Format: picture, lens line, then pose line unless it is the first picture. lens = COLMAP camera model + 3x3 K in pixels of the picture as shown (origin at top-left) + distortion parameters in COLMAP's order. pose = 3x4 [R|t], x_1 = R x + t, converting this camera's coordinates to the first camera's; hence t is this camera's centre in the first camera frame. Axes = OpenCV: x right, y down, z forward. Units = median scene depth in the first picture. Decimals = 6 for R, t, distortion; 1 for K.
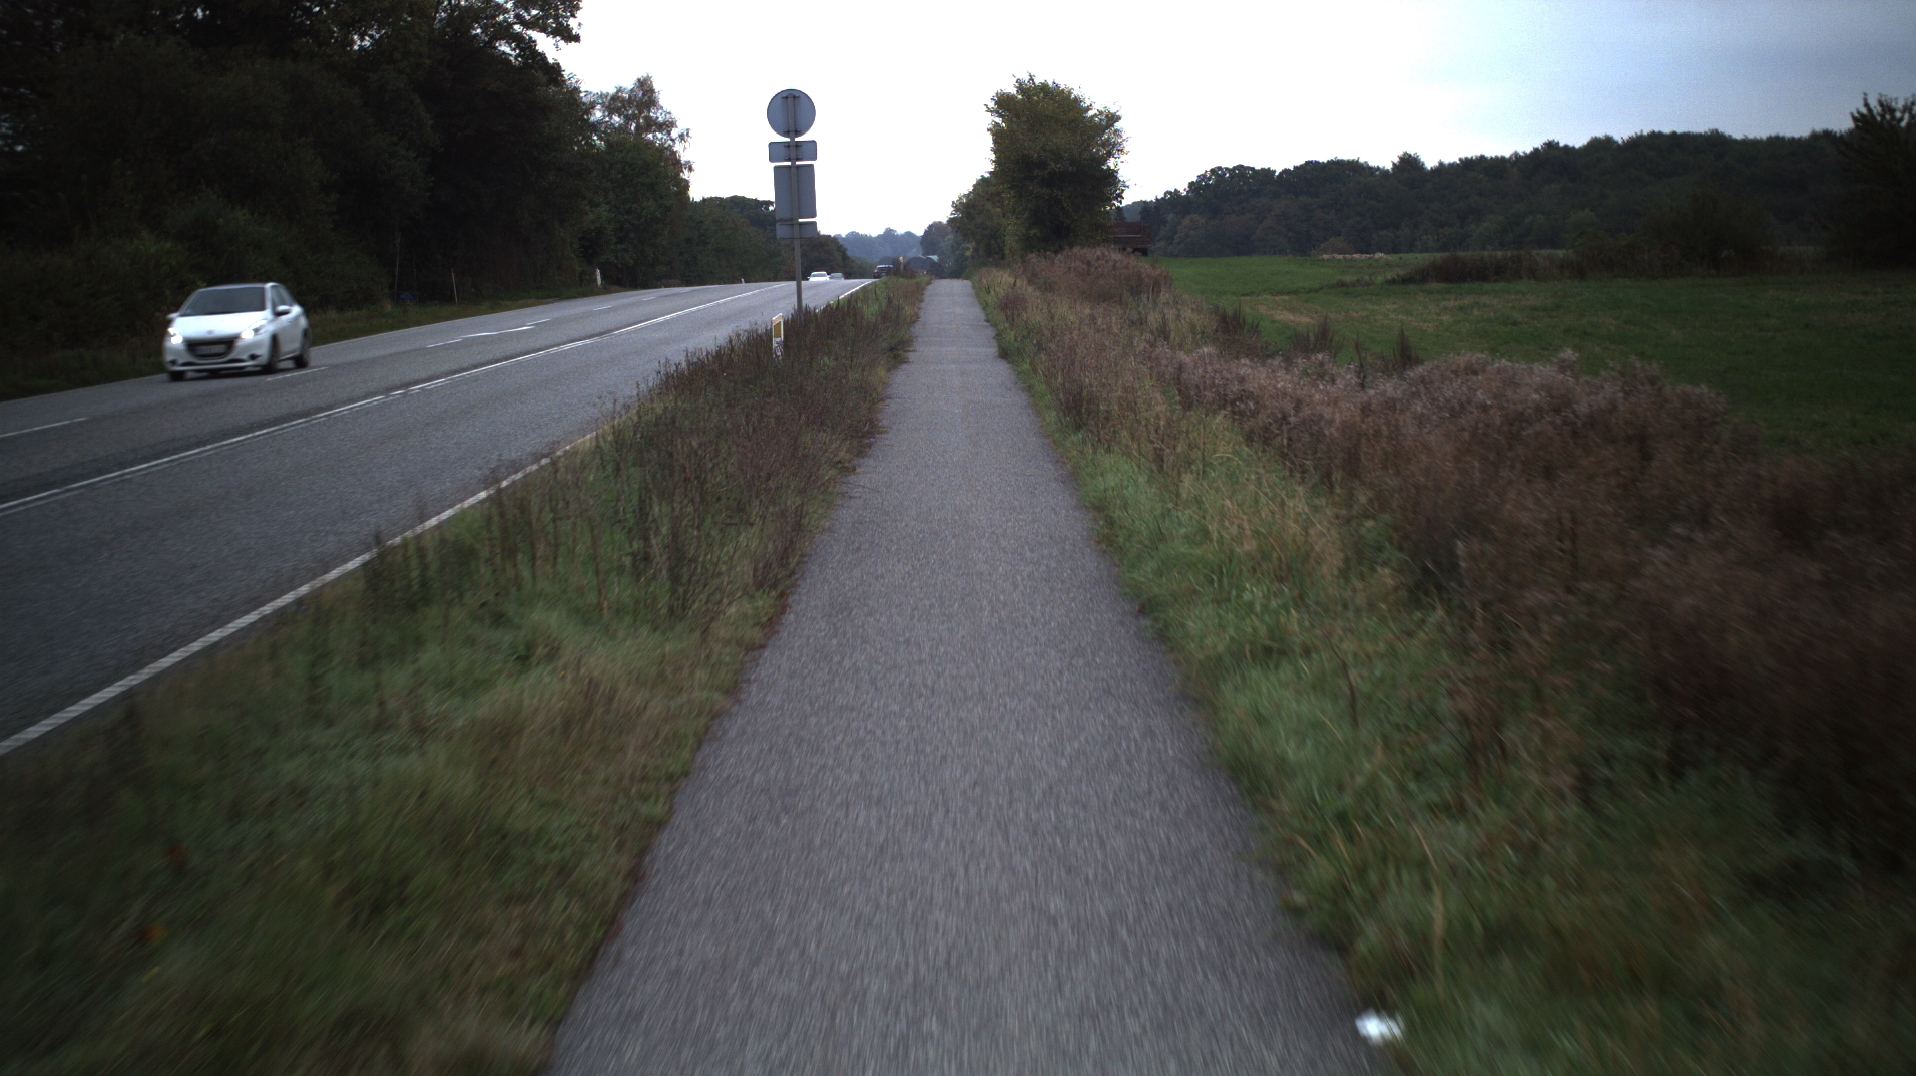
lens RADIAL K [[2061.0, 0, 958.0], [0, 2061.0, 538.0], [0, 0, 1]] dist [-0.091163, 0.007650]
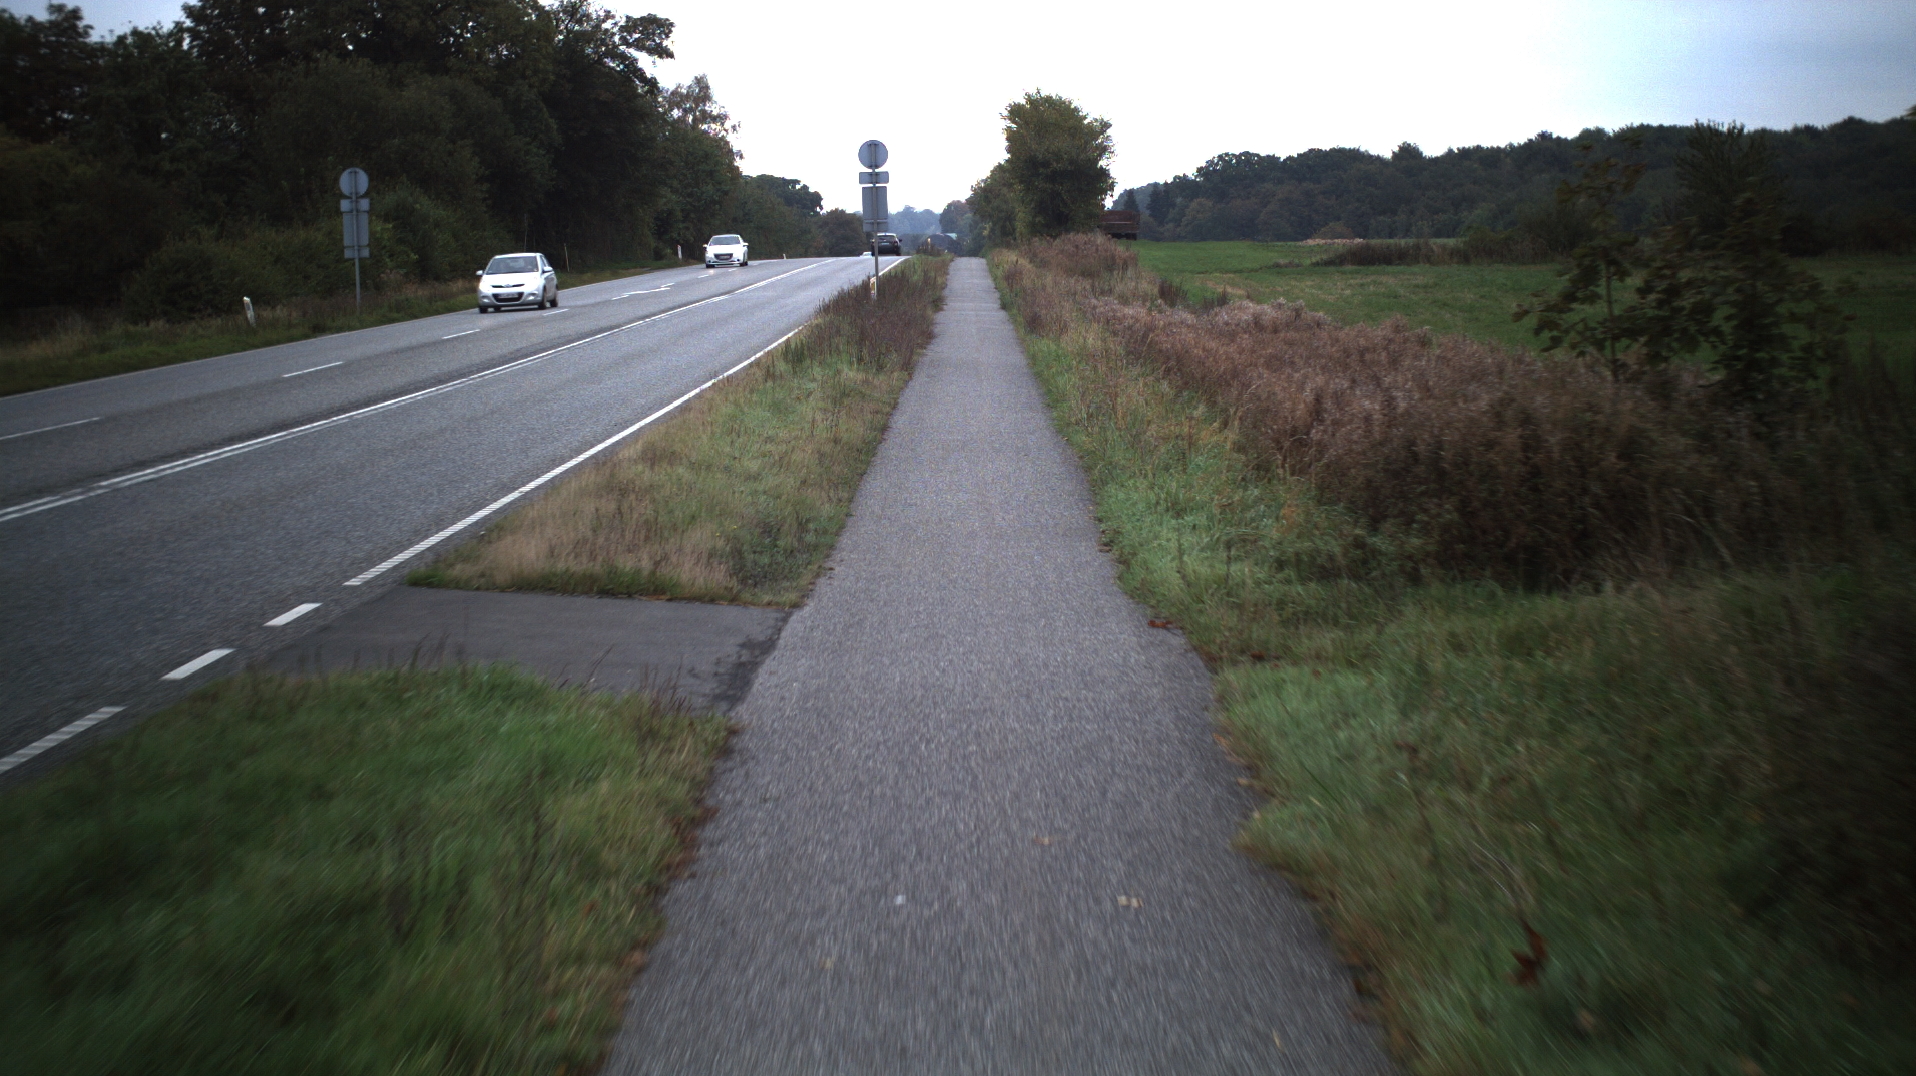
lens RADIAL K [[2058.4, 0, 956.5], [0, 2058.4, 526.3], [0, 0, 1]] dist [-0.098870, 0.006578]
pose [[0.999873, 0.014098, -0.007473, 0.000094], [-0.014057, 0.999886, 0.005472, 0.025648], [0.007549, -0.005366, 0.999957, -0.207672]]
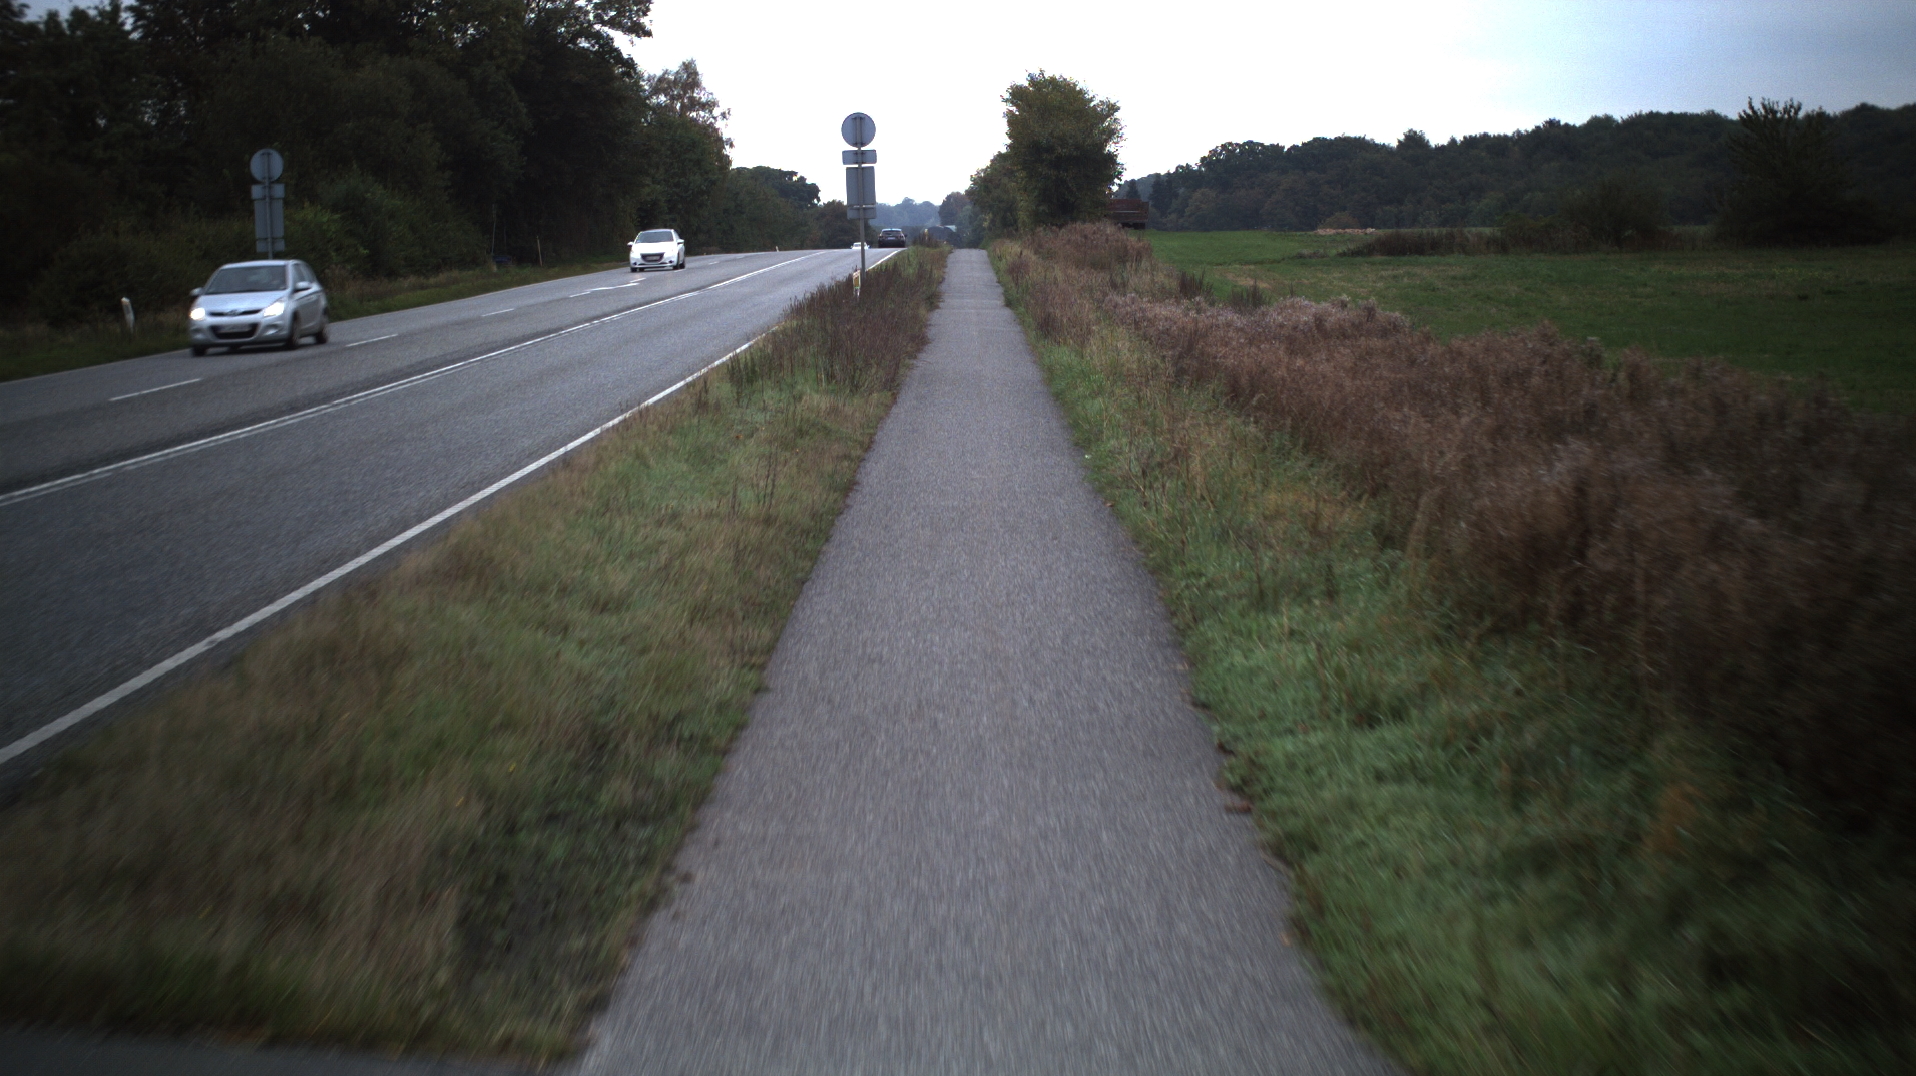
lens RADIAL K [[2058.4, 0, 956.5], [0, 2058.4, 526.3], [0, 0, 1]] dist [-0.098870, 0.006578]
pose [[0.999919, 0.010110, -0.007787, -0.000122], [-0.010038, 0.999908, 0.009158, 0.017403], [0.007879, -0.009079, 0.999928, -0.138313]]
